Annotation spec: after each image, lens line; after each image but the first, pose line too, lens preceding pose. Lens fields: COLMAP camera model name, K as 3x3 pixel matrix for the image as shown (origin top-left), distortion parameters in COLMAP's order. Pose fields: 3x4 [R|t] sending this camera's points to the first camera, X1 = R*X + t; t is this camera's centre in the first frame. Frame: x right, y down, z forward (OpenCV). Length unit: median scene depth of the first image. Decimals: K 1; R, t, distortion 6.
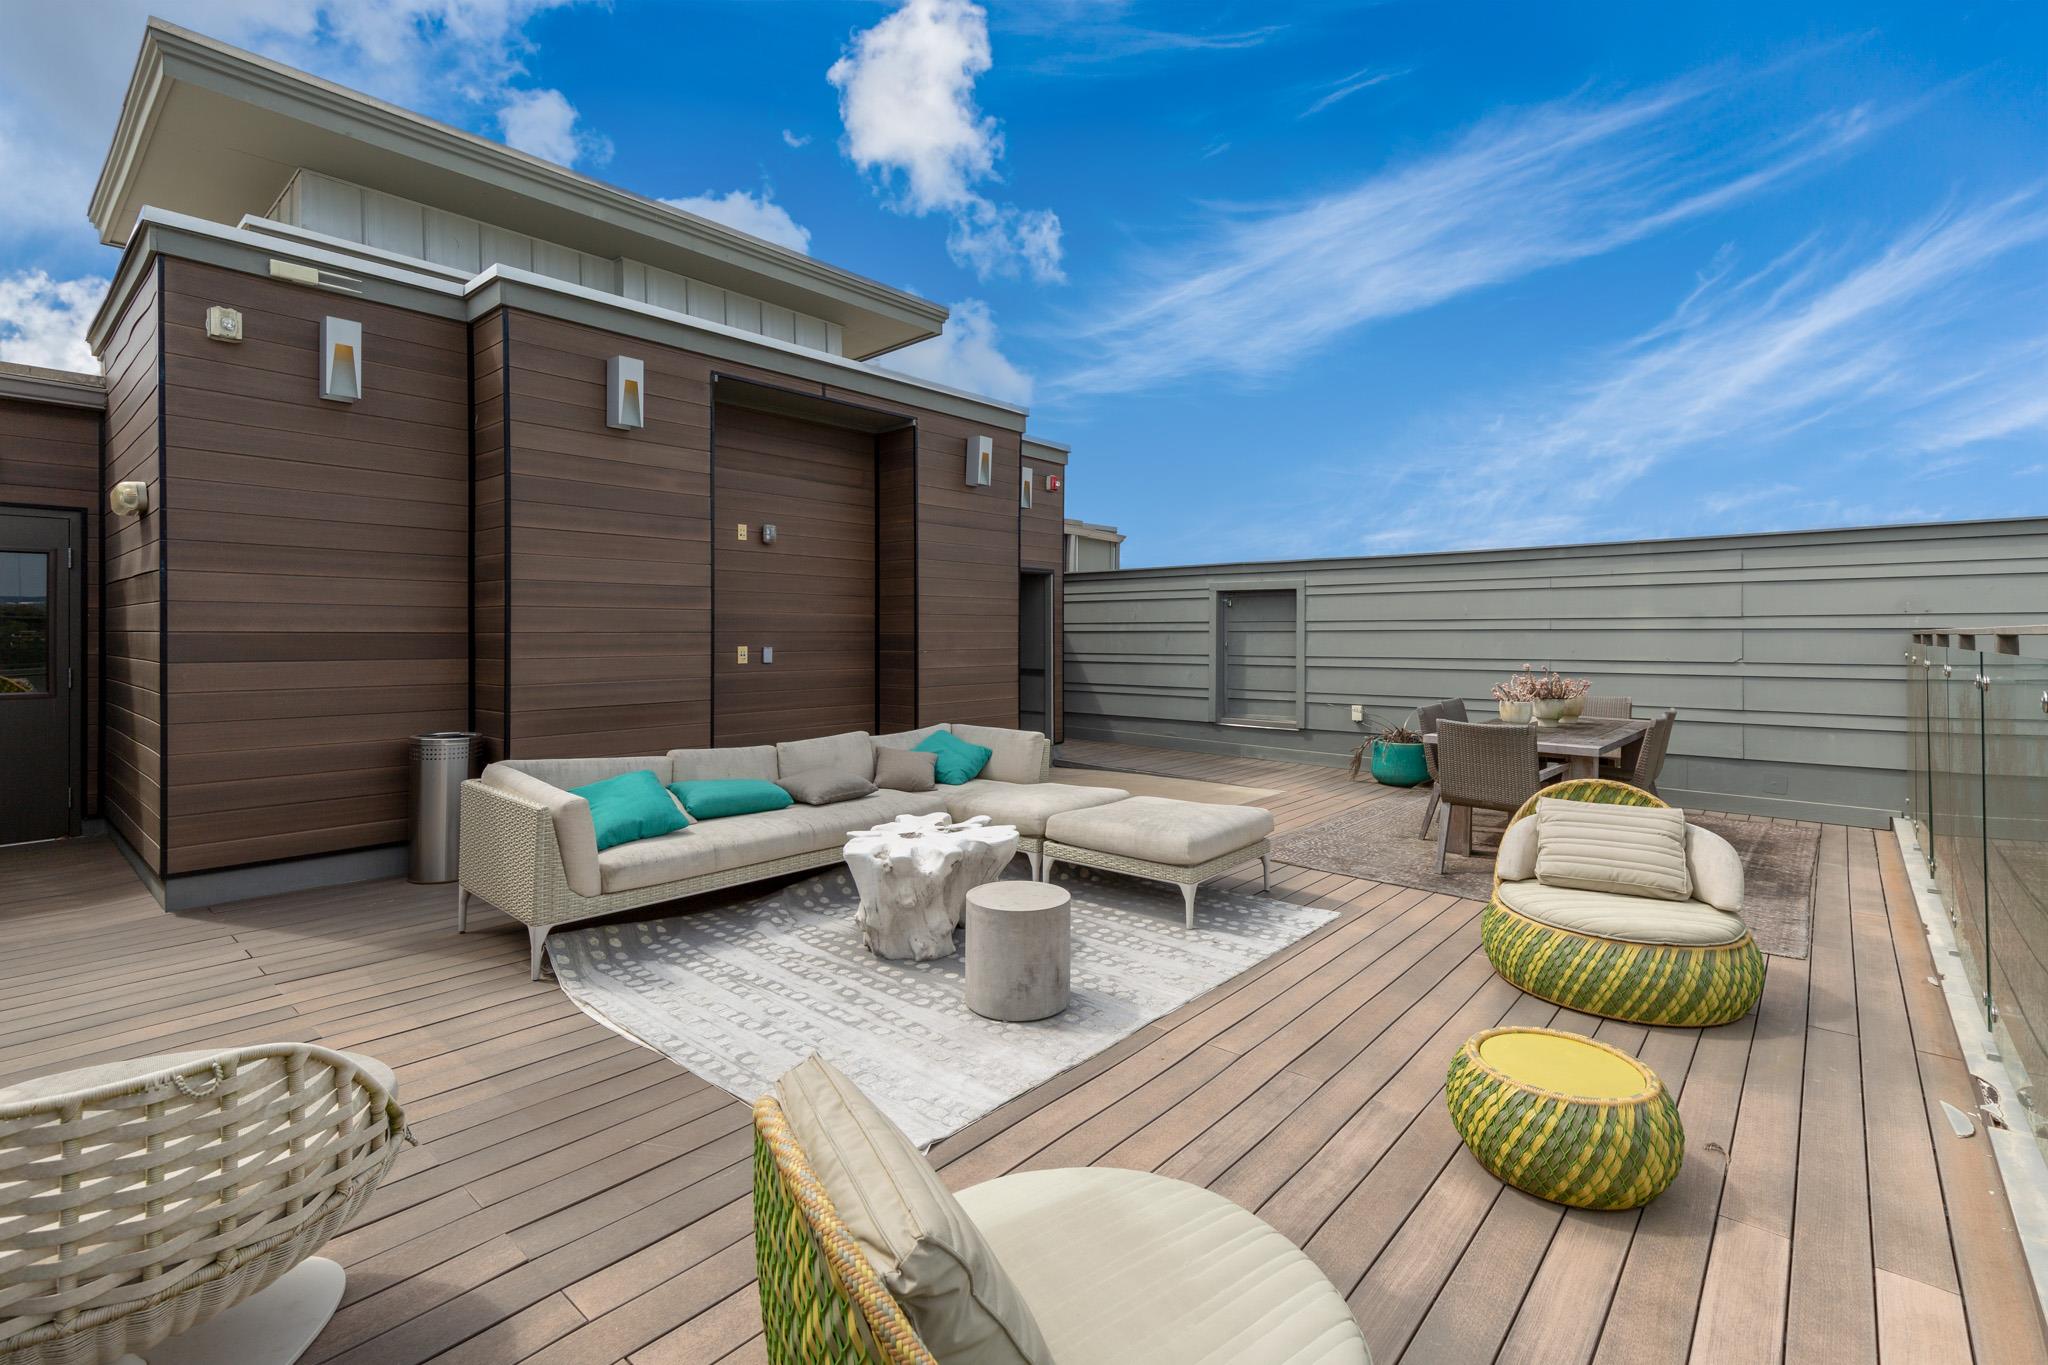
lens RADIAL K [[913.0, 0, 1014.9], [0, 913.0, 621.3], [0, 0, 1]] dist [0.010113, -0.000739]
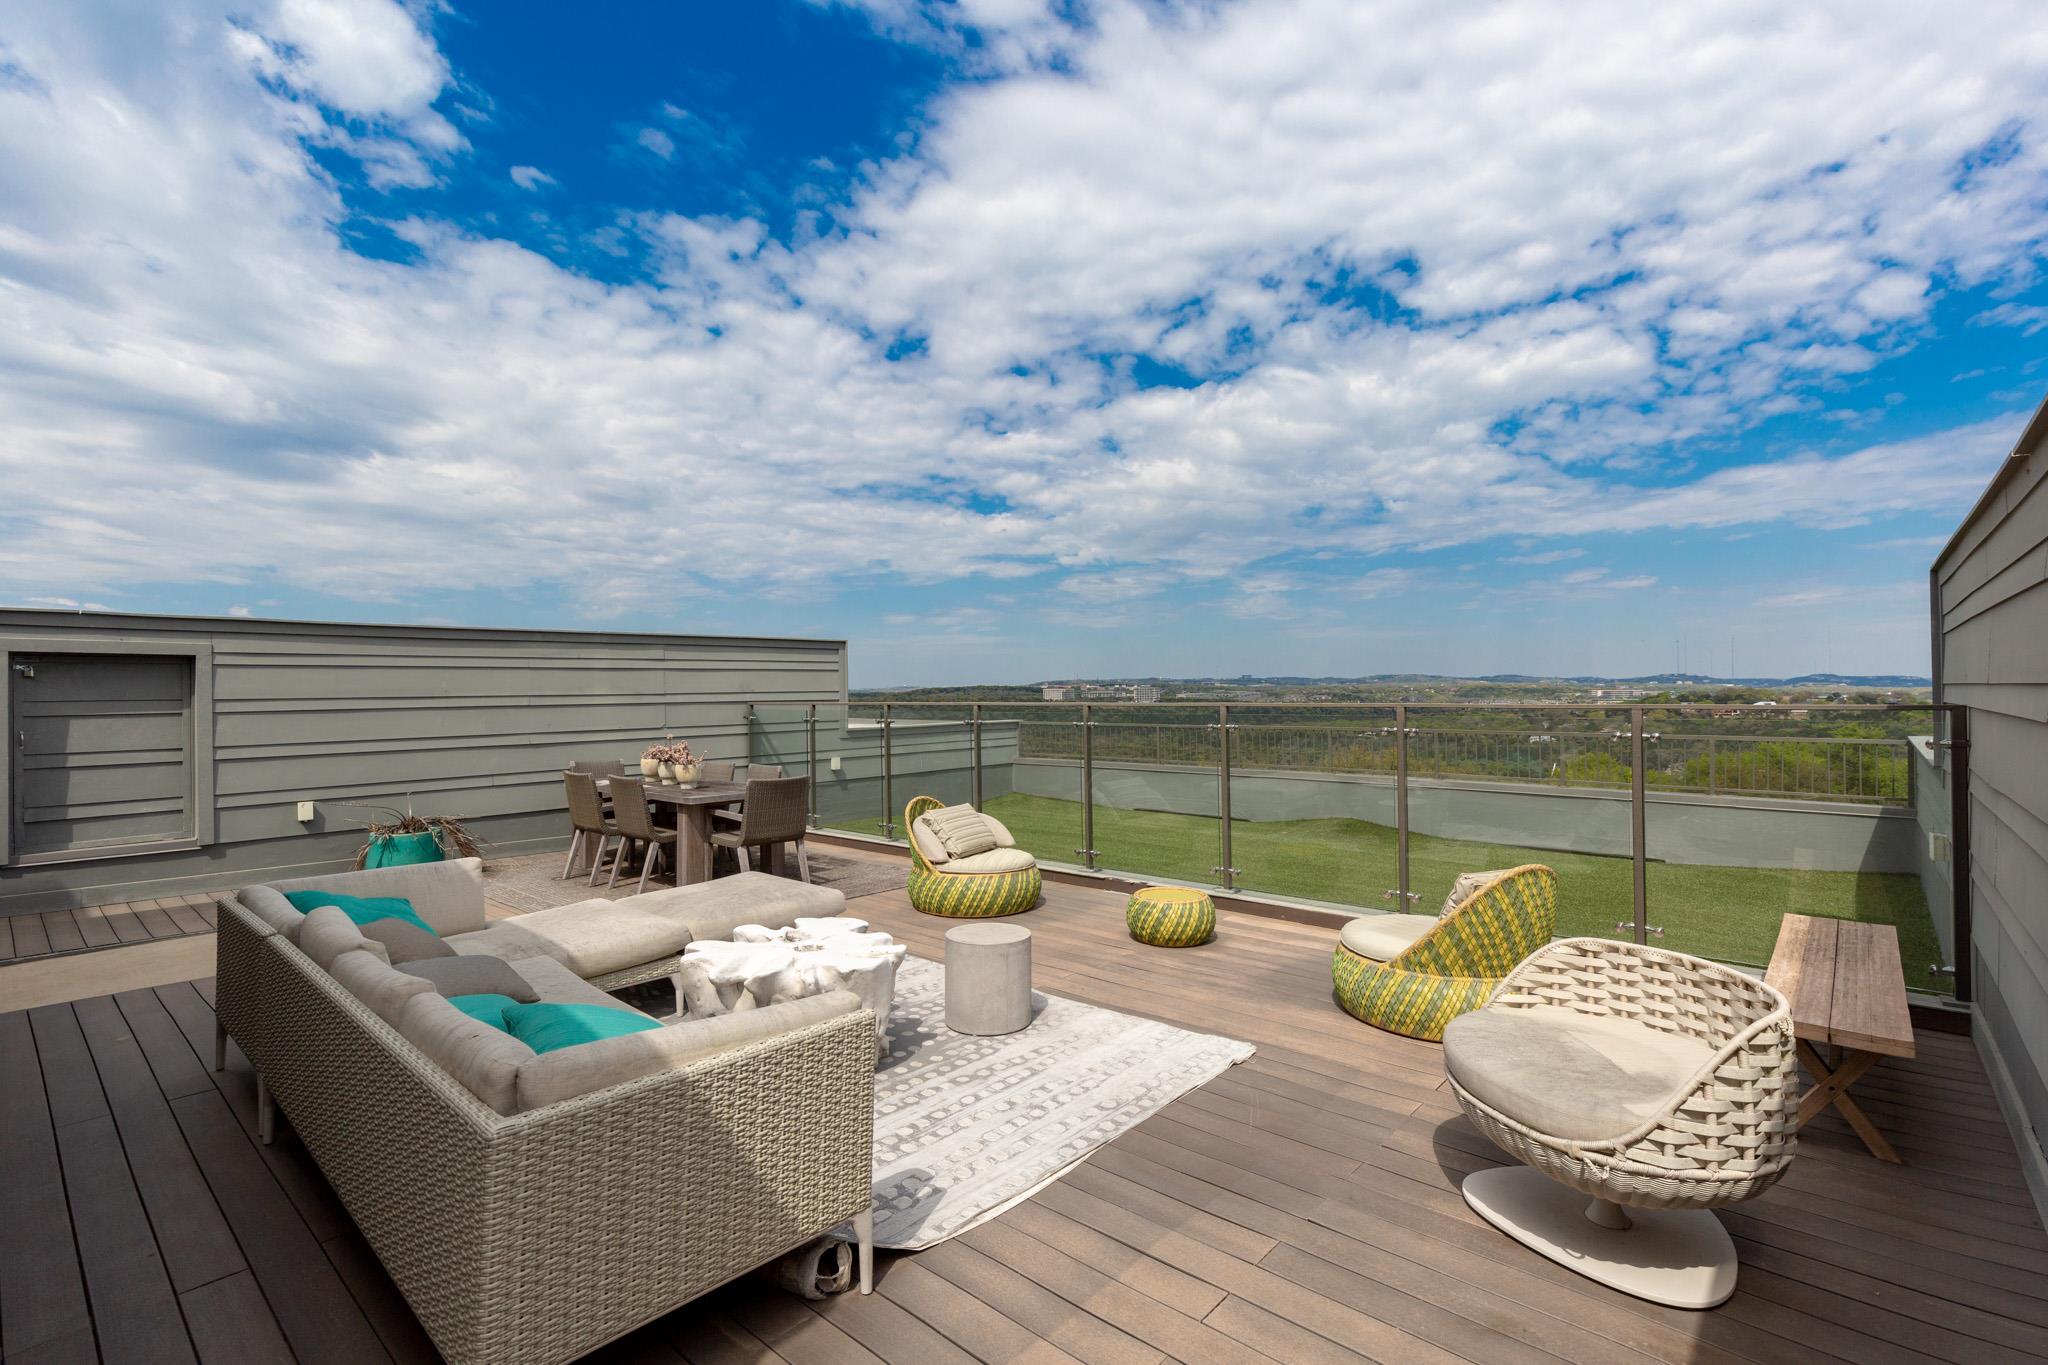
lens RADIAL K [[913.0, 0, 1021.6], [0, 913.0, 685.8], [0, 0, 1]] dist [0.010113, -0.000739]
pose [[0.027743, 0.002864, 0.999611, -0.608801], [0.000603, 0.999996, -0.002882, -0.013580], [-0.999615, 0.000683, 0.027742, 0.462372]]
